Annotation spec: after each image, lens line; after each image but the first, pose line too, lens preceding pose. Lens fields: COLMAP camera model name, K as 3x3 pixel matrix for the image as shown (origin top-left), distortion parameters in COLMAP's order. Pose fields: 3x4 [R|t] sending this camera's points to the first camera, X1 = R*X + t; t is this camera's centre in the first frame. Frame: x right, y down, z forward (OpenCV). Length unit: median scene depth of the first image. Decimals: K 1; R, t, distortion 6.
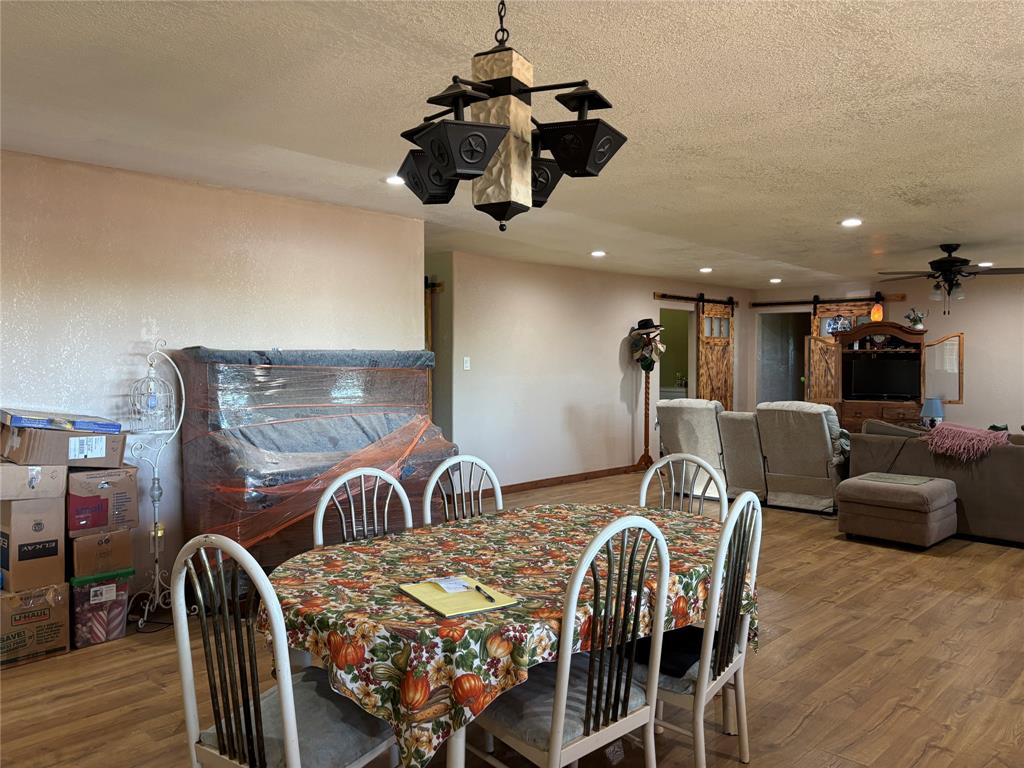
lens RADIAL K [[759.9, 0, 511.5], [0, 759.9, 381.0], [0, 0, 1]] dist [0.063790, -0.066744]
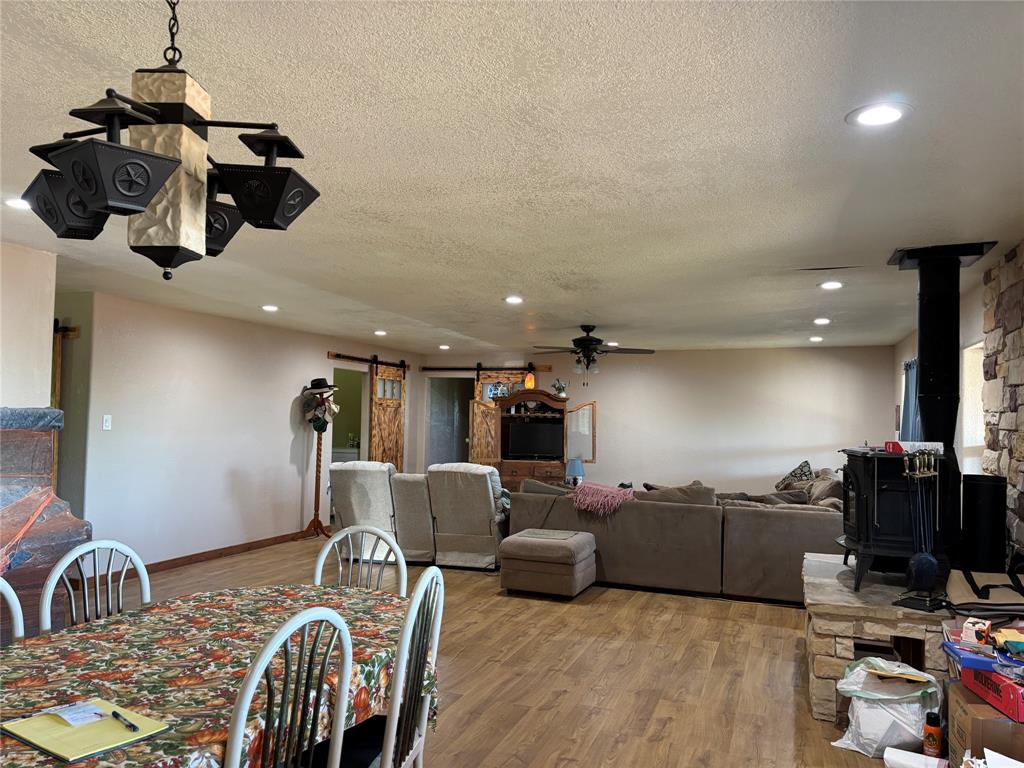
lens RADIAL K [[759.9, 0, 506.9], [0, 759.9, 392.8], [0, 0, 1]] dist [0.063790, -0.066744]
pose [[0.912002, 0.030654, 0.409039, -0.006399], [-0.006011, 0.998095, -0.061396, -0.011777], [-0.410142, 0.053534, 0.910449, 0.041990]]
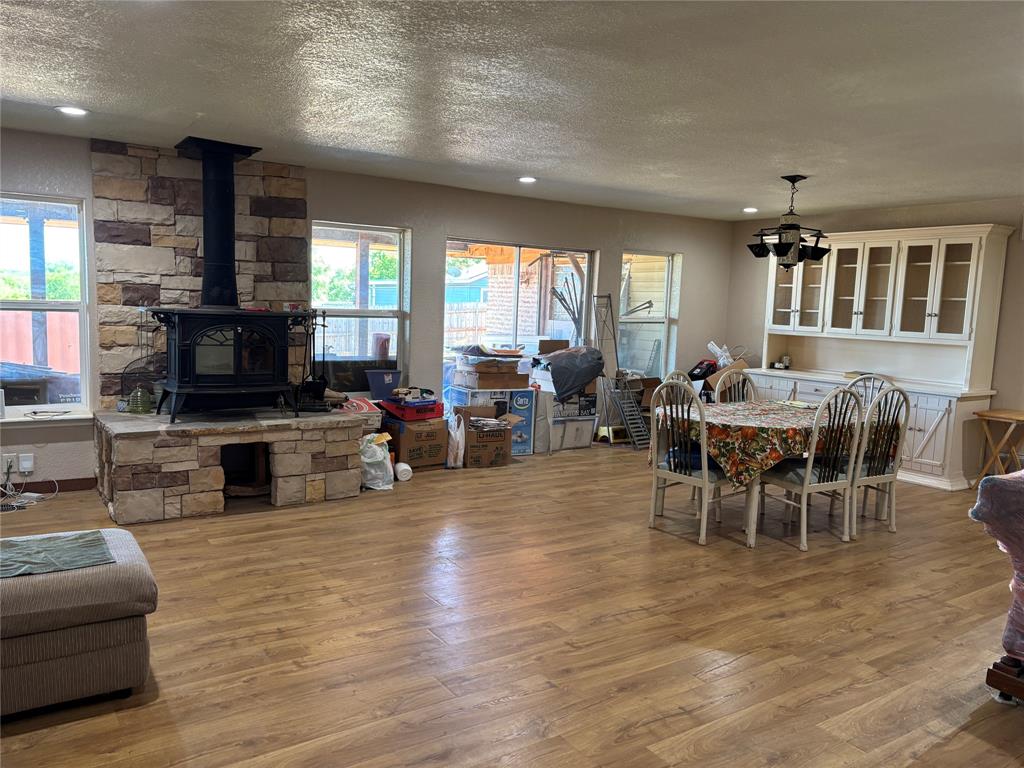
lens RADIAL K [[759.9, 0, 510.6], [0, 759.9, 391.9], [0, 0, 1]] dist [0.063790, -0.066744]
pose [[-0.979958, -0.060043, 0.189938, 0.224654], [-0.034350, 0.990143, 0.135781, -0.063629], [-0.196218, 0.126536, -0.972362, 2.164249]]
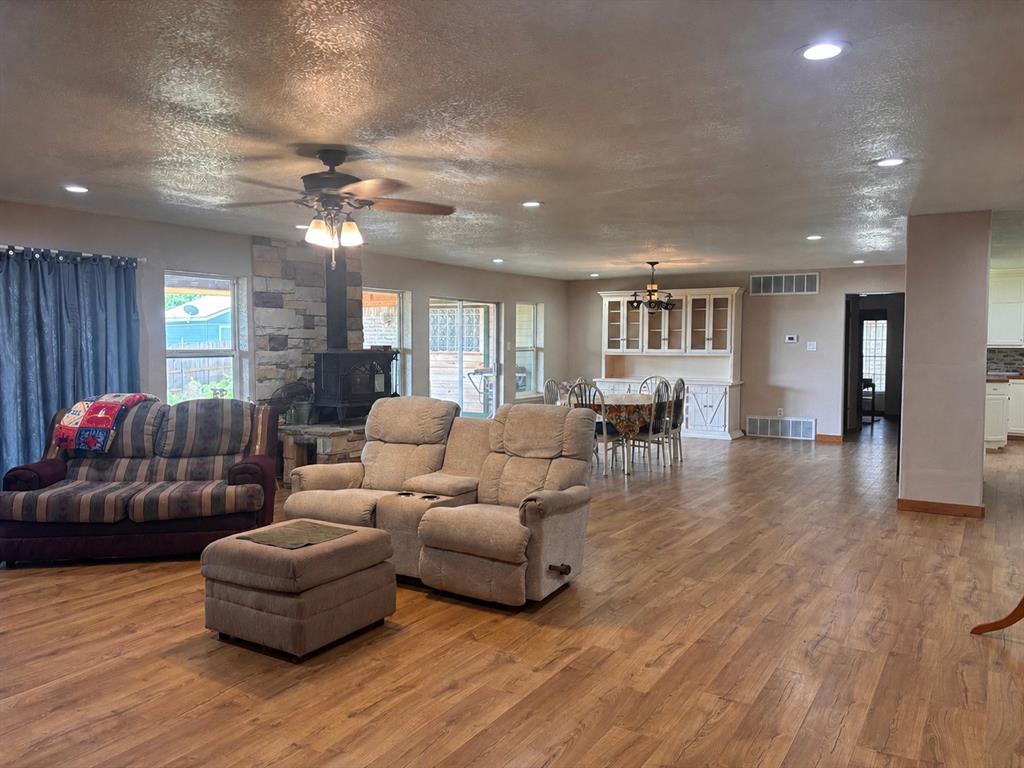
lens RADIAL K [[765.7, 0, 513.1], [0, 765.7, 384.1], [0, 0, 1]] dist [0.027296, -0.005146]
pose [[-0.975960, 0.007012, -0.217837, 1.046526], [-0.009418, 0.997192, 0.074290, -0.072387], [0.217746, 0.074556, -0.973154, 3.019190]]
